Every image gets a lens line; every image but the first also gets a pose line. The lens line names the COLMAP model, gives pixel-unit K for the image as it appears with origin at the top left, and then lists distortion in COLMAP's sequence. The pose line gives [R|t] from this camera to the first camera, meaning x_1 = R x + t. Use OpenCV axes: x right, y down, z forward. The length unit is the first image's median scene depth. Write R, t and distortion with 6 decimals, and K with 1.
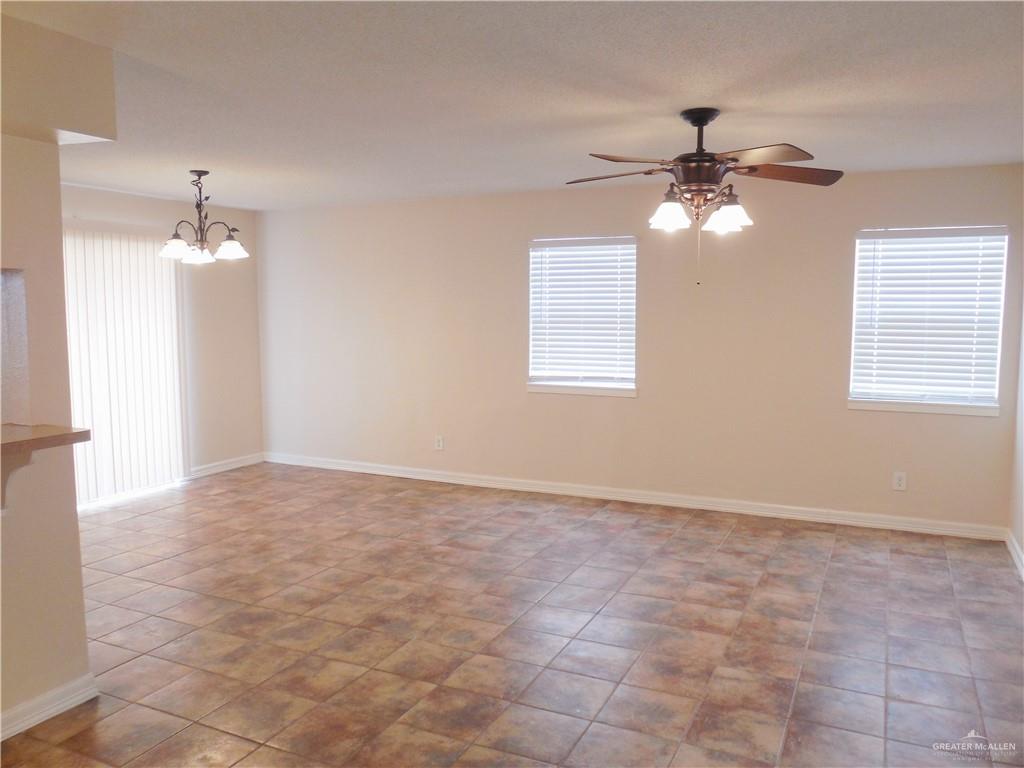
lens RADIAL K [[795.5, 0, 512.0], [0, 795.5, 384.0], [0, 0, 1]] dist [-0.081394, 0.067954]
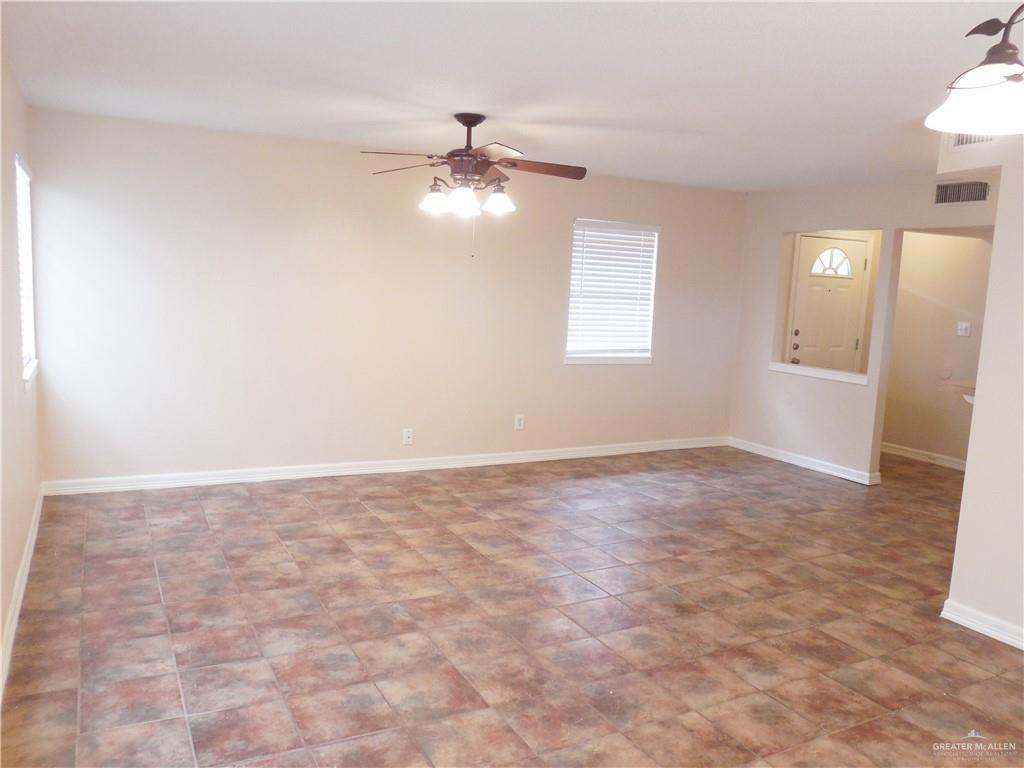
lens RADIAL K [[795.5, 0, 512.0], [0, 795.5, 384.0], [0, 0, 1]] dist [-0.081394, 0.067954]
pose [[-0.799923, -0.112570, 0.589450, -0.417731], [0.017112, 0.977570, 0.209913, -0.137690], [-0.599859, 0.178001, -0.780054, 1.418320]]
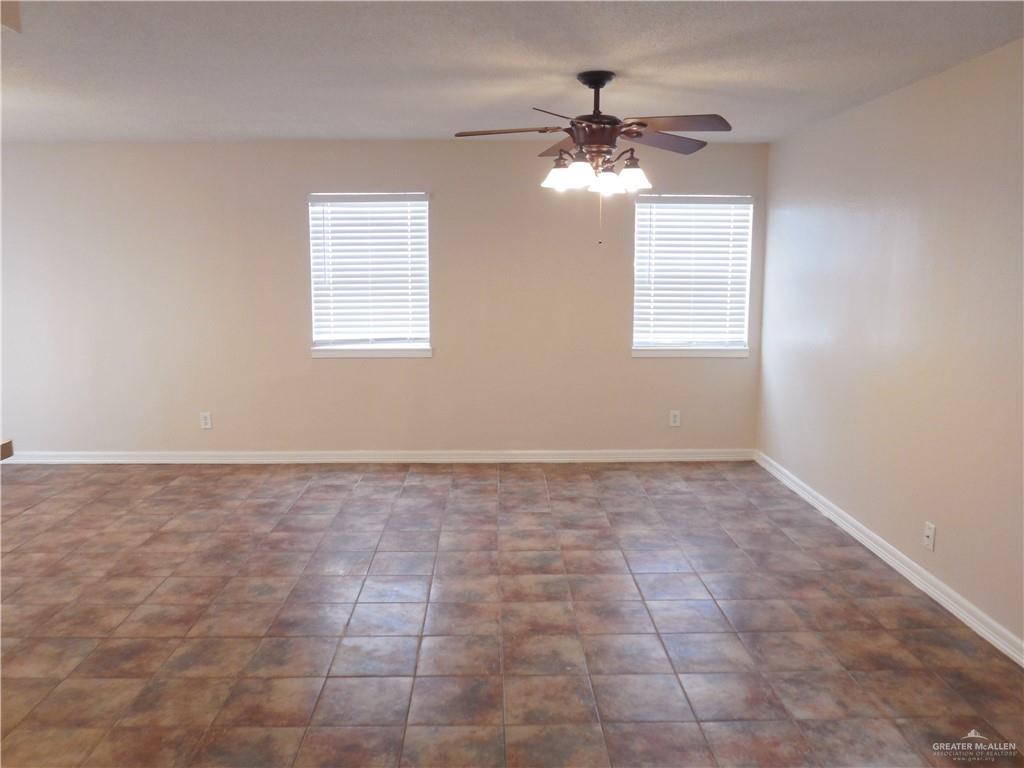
lens RADIAL K [[795.5, 0, 512.0], [0, 795.5, 384.0], [0, 0, 1]] dist [-0.081394, 0.067954]
pose [[0.891056, -0.067774, 0.448806, -0.246476], [0.044328, 0.997056, 0.062558, -0.009270], [-0.451724, -0.035848, 0.891437, 0.086369]]
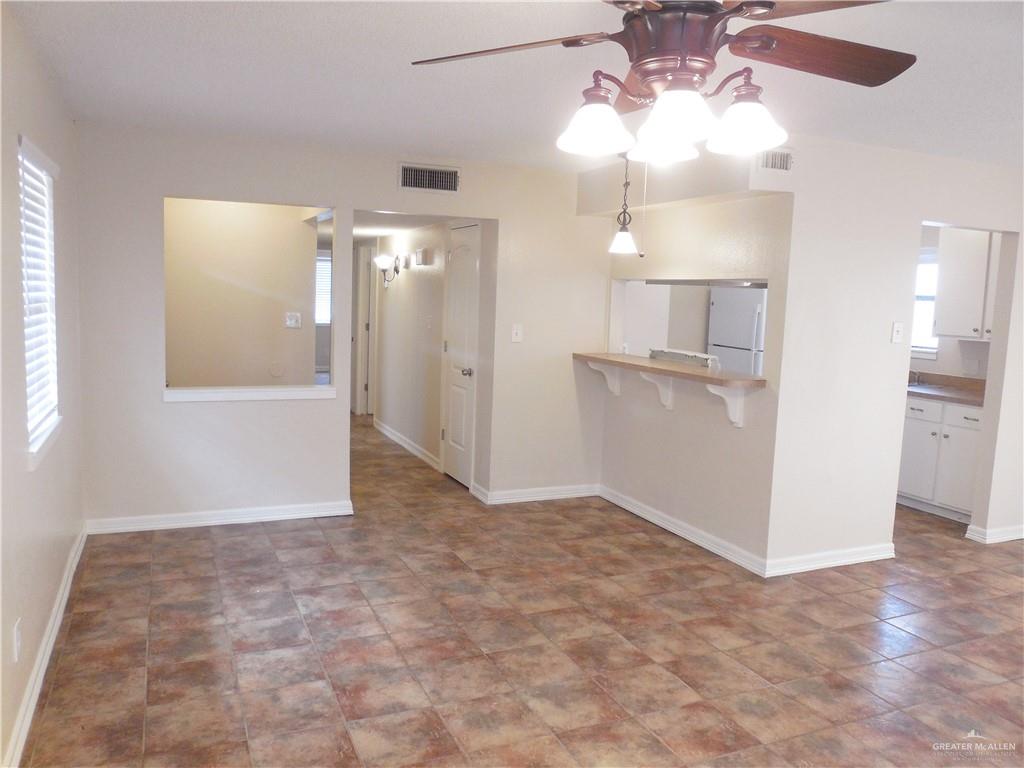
lens RADIAL K [[795.5, 0, 512.0], [0, 795.5, 384.0], [0, 0, 1]] dist [-0.081394, 0.067954]
pose [[-0.656668, 0.062231, -0.751608, 0.508722], [-0.109661, 0.978120, 0.176794, -0.090712], [0.746165, 0.198517, -0.635476, 0.927402]]
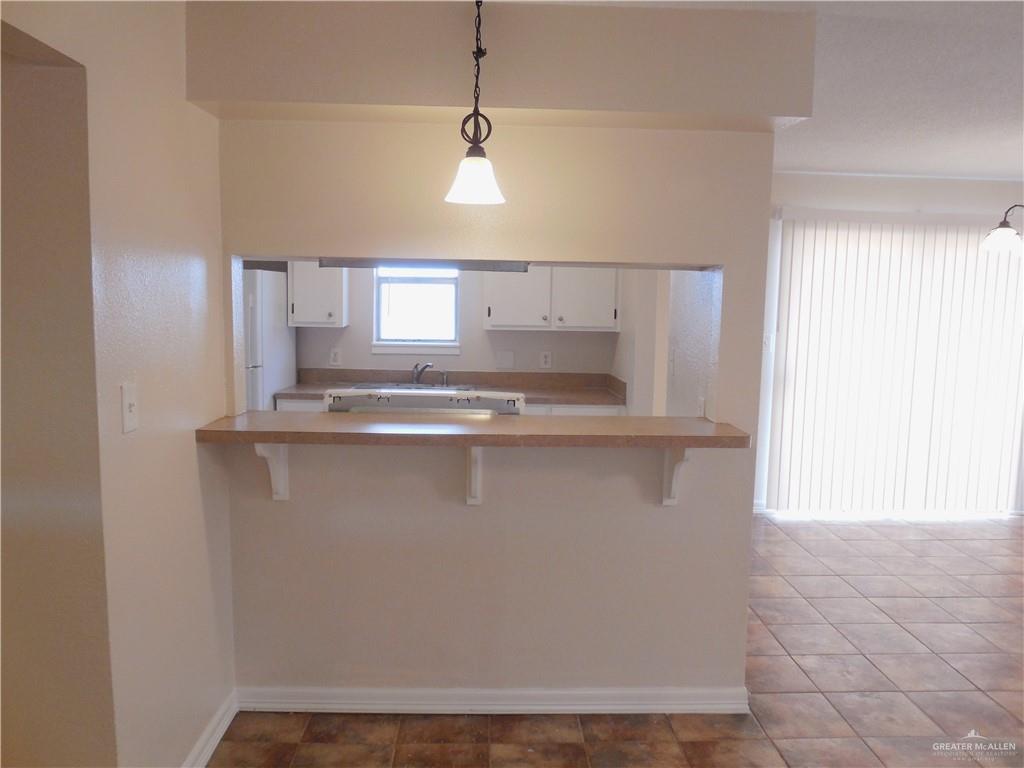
lens RADIAL K [[795.5, 0, 512.0], [0, 795.5, 384.0], [0, 0, 1]] dist [-0.081394, 0.067954]
pose [[0.460651, 0.109739, -0.880771, 0.082363], [-0.108549, 0.991844, 0.066806, -0.019415], [0.880919, 0.064832, 0.468806, 0.169883]]
